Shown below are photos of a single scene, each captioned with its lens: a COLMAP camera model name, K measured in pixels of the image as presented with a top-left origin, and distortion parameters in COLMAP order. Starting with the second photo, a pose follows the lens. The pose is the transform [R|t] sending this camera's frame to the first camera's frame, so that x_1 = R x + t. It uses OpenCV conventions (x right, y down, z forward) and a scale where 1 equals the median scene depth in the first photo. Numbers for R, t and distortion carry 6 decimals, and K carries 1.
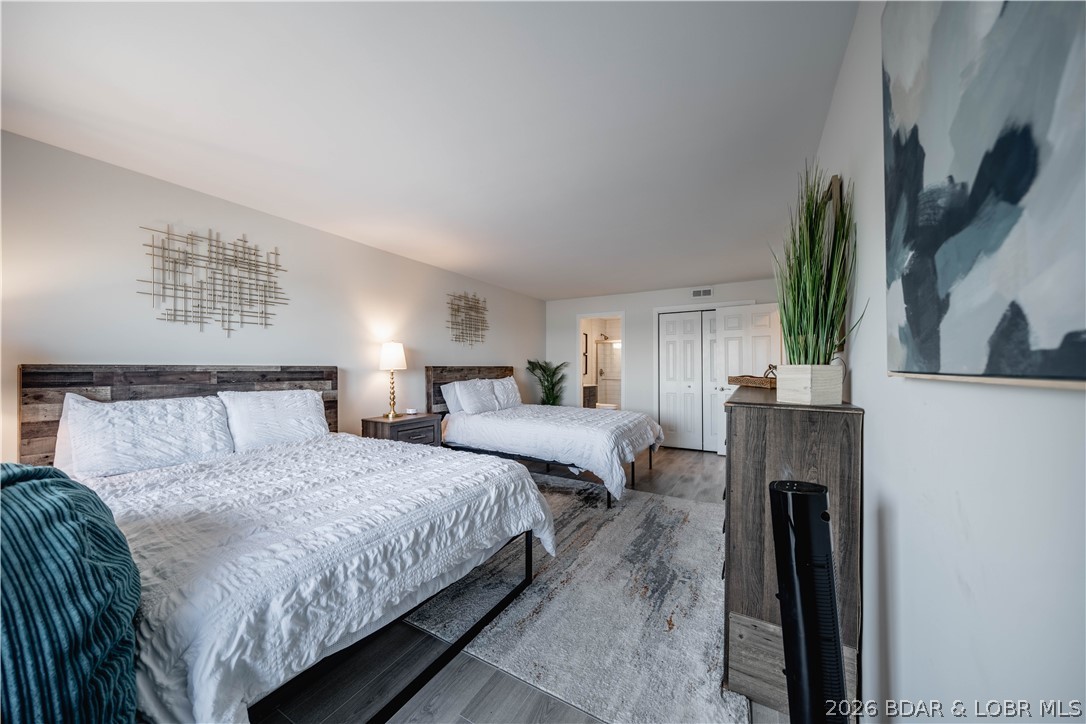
lens RADIAL K [[370.8, 0, 544.3], [0, 370.8, 364.6], [0, 0, 1]] dist [-0.004819, -0.000481]
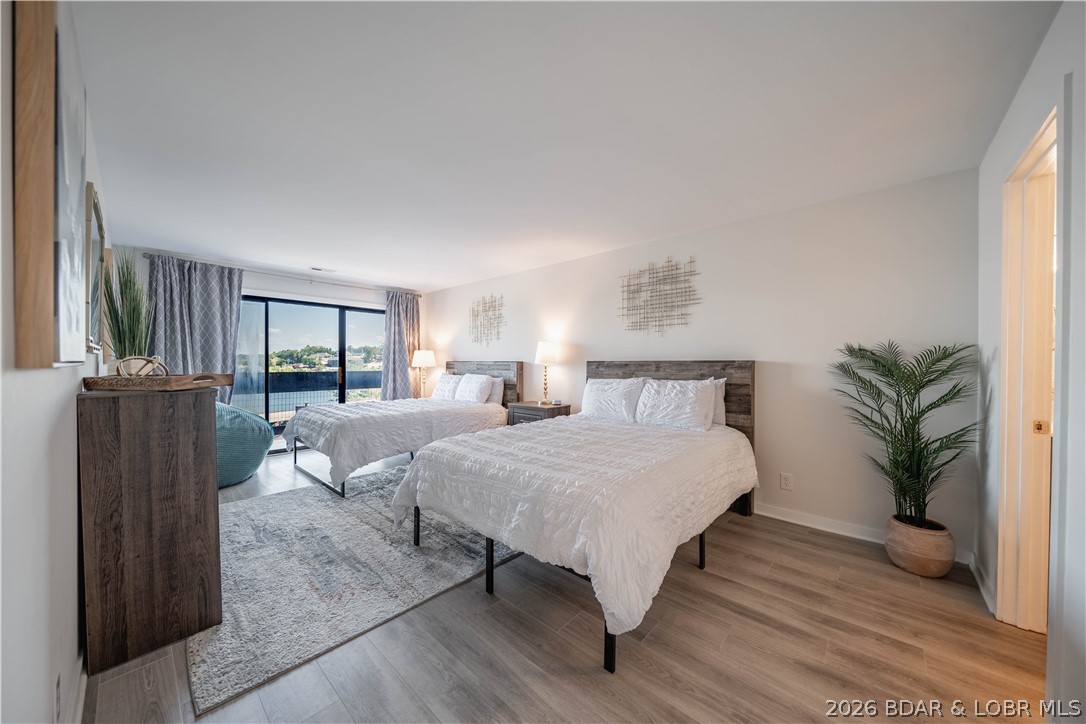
lens RADIAL K [[370.8, 0, 544.3], [0, 370.8, 364.6], [0, 0, 1]] dist [-0.004819, -0.000481]
pose [[-0.212941, 0.013504, -0.976972, 0.605658], [0.009901, 0.999883, 0.011663, 0.001376], [0.977015, -0.007189, -0.213050, 0.993141]]
